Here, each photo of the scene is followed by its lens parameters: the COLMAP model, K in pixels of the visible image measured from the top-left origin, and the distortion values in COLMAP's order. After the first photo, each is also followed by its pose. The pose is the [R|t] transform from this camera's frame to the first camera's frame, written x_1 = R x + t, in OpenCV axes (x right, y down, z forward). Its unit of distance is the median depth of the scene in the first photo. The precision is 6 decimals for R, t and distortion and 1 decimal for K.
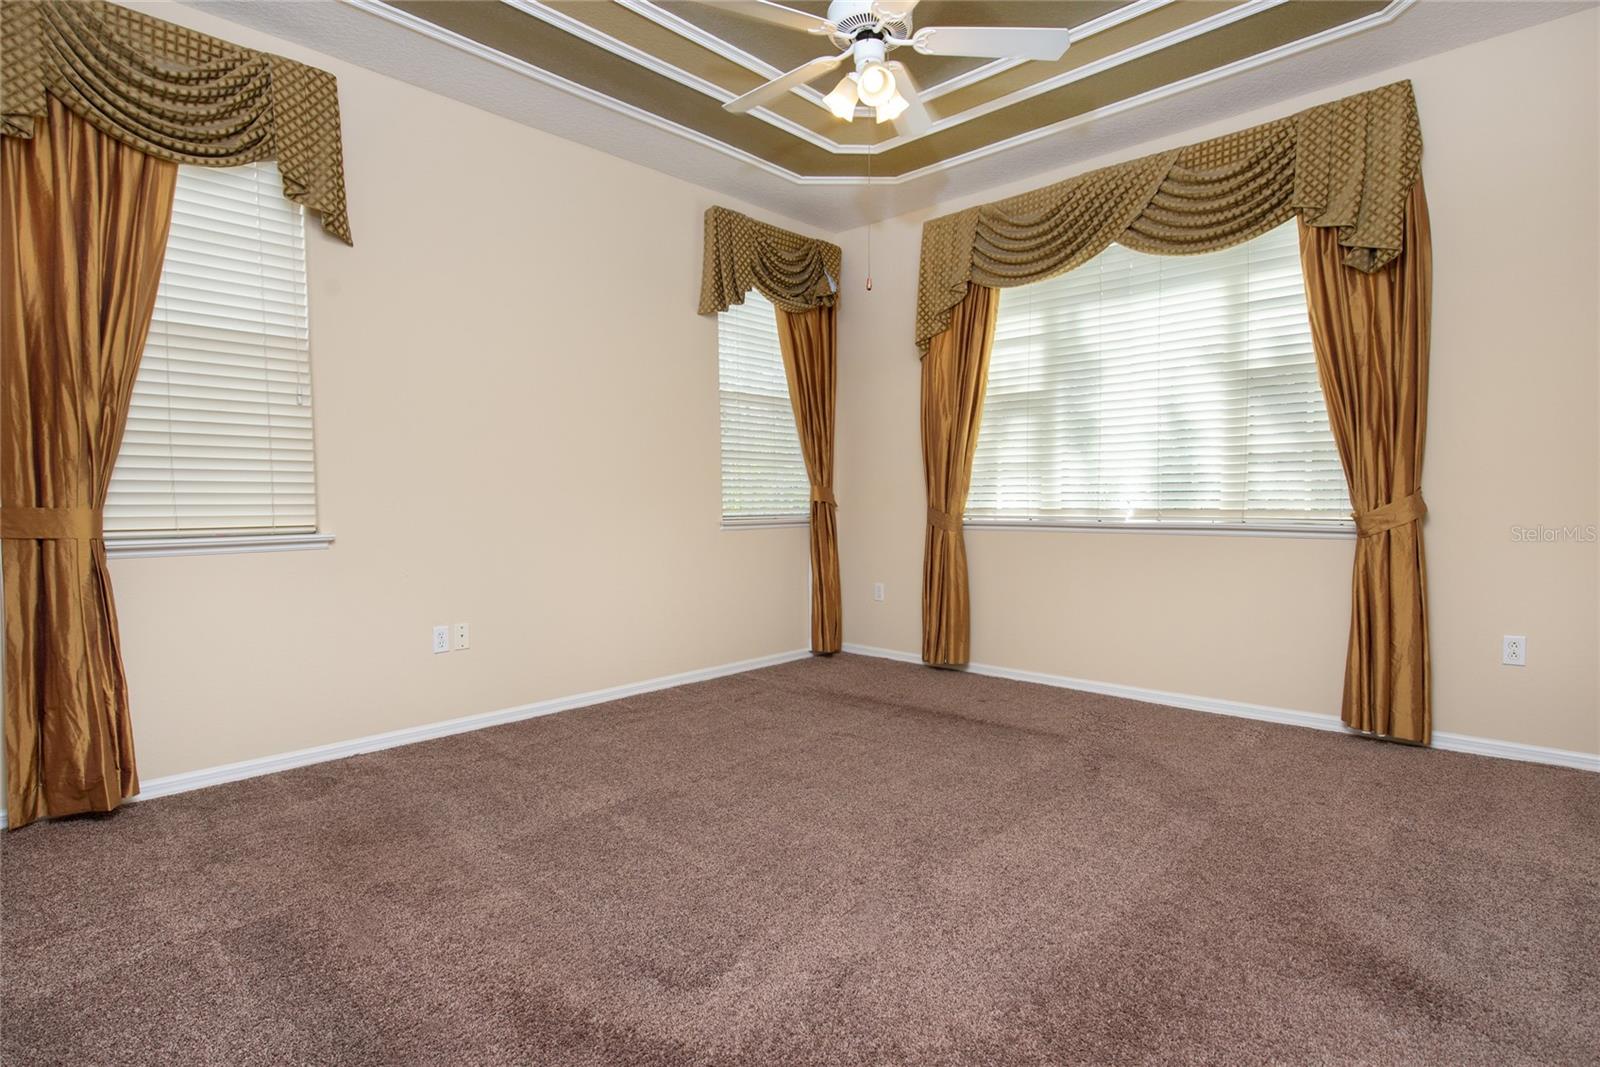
lens RADIAL K [[818.2, 0, 796.0], [0, 818.2, 514.6], [0, 0, 1]] dist [-0.004986, -0.001700]
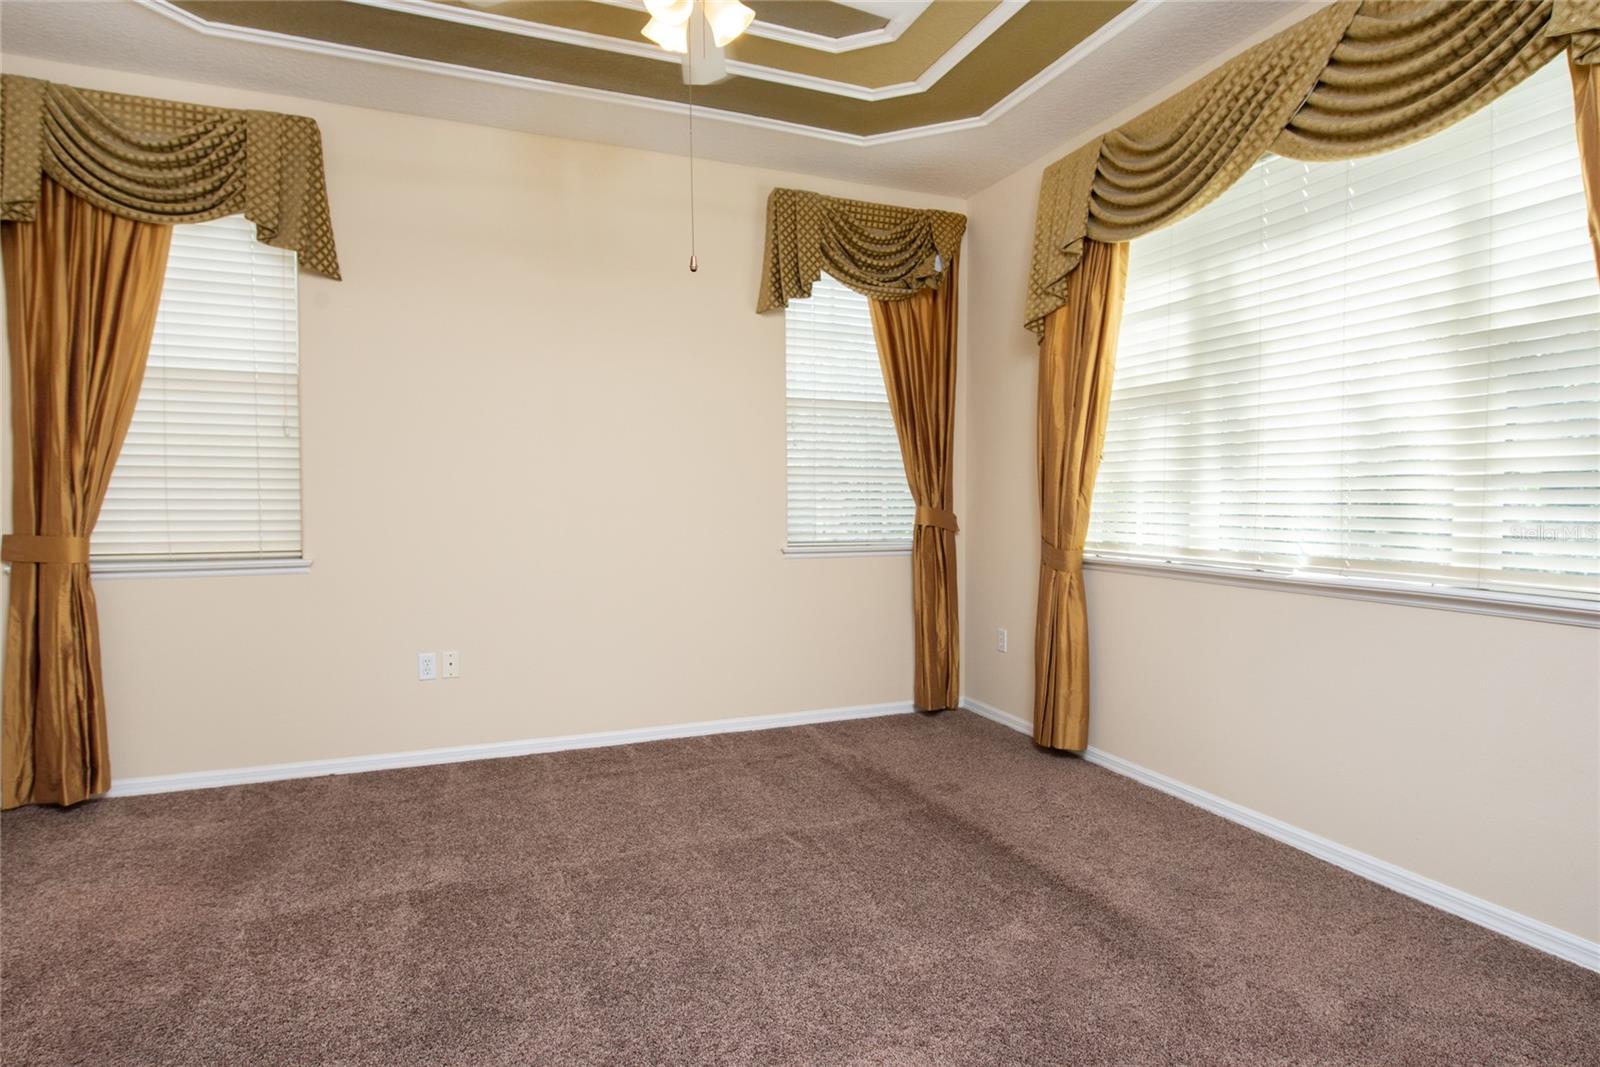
lens RADIAL K [[827.1, 0, 794.9], [0, 827.1, 501.0], [0, 0, 1]] dist [-0.003585, -0.002200]
pose [[0.904448, 0.011464, -0.426431, 0.335633], [-0.016765, 0.999822, -0.008678, -0.039566], [0.426255, 0.014998, 0.904479, 0.239095]]
